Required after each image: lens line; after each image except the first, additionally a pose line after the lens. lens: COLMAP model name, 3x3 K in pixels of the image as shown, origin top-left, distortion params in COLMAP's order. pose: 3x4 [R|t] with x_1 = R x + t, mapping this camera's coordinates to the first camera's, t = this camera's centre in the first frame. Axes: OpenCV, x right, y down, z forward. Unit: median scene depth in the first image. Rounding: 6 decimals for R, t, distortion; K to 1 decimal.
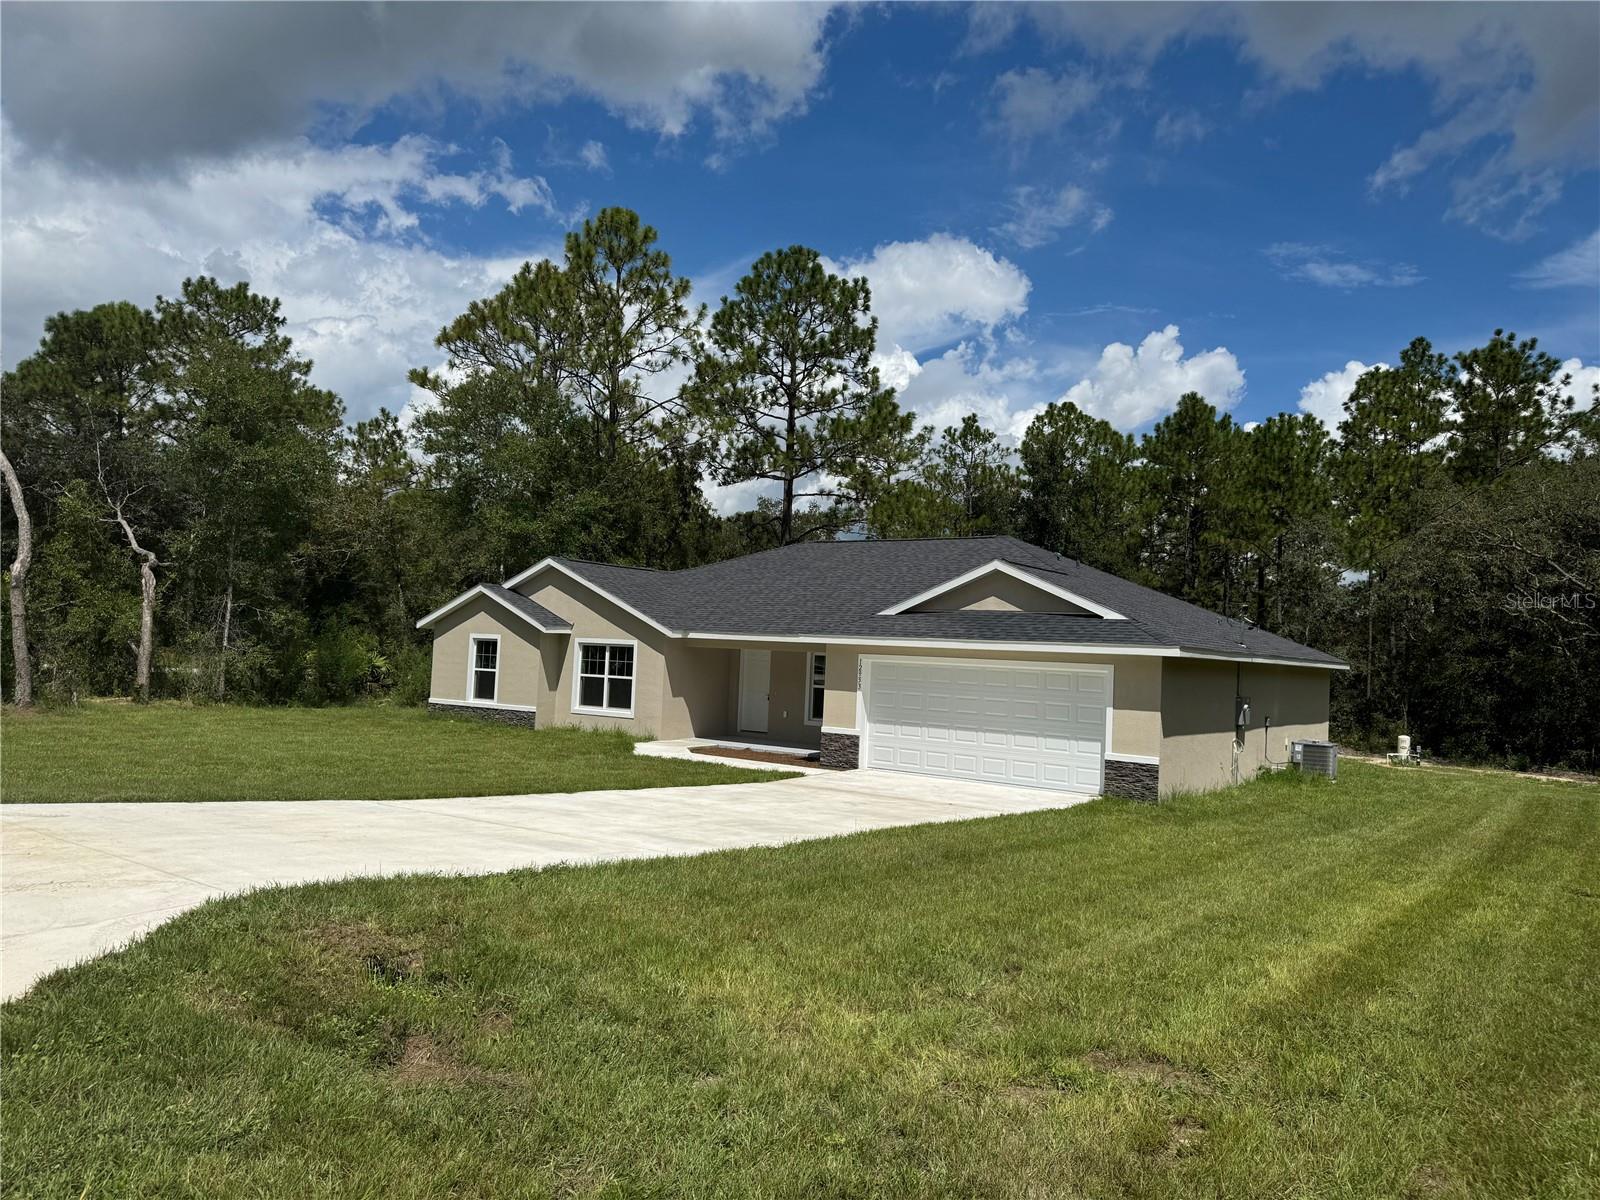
lens RADIAL K [[1143.9, 0, 802.0], [0, 1143.9, 597.0], [0, 0, 1]] dist [0.036240, -0.049911]
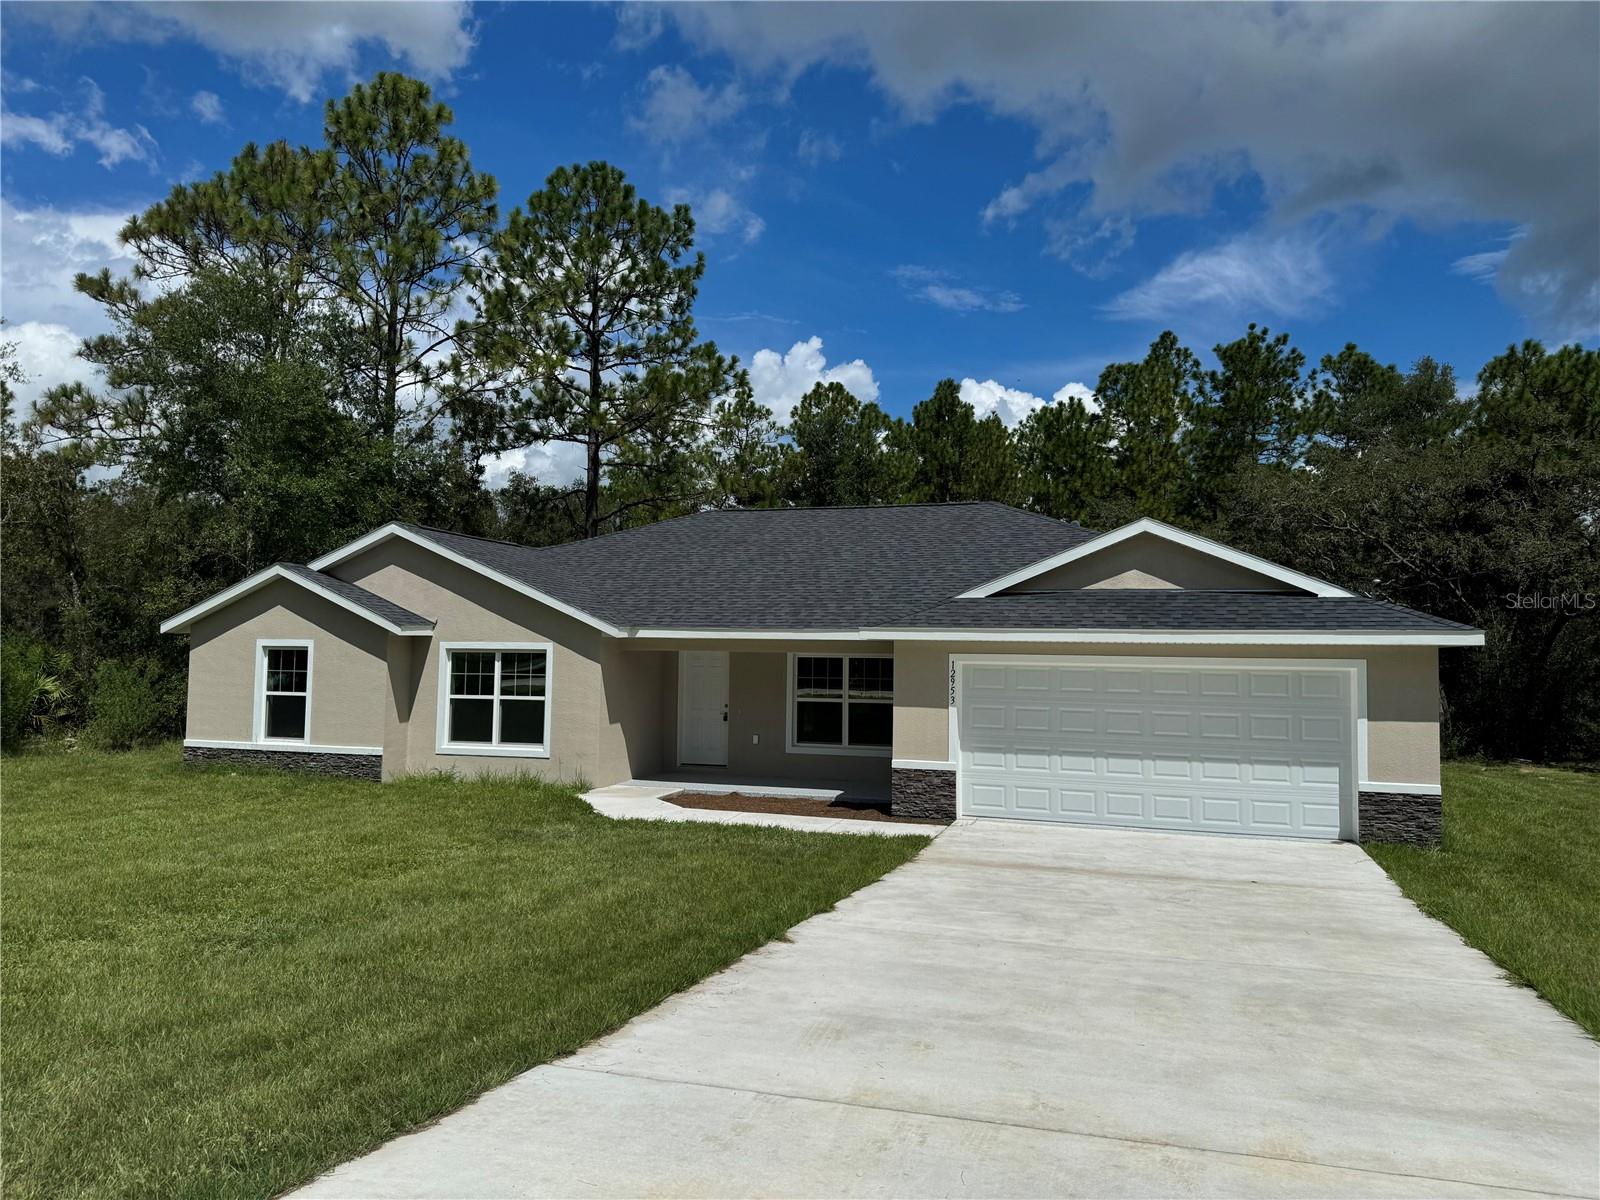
lens RADIAL K [[1143.9, 0, 802.0], [0, 1143.9, 597.0], [0, 0, 1]] dist [0.036240, -0.049911]
pose [[0.956424, -0.012762, 0.291703, -0.188581], [0.012355, 0.999918, 0.003237, 0.009626], [-0.291720, 0.000508, 0.956504, 0.286938]]
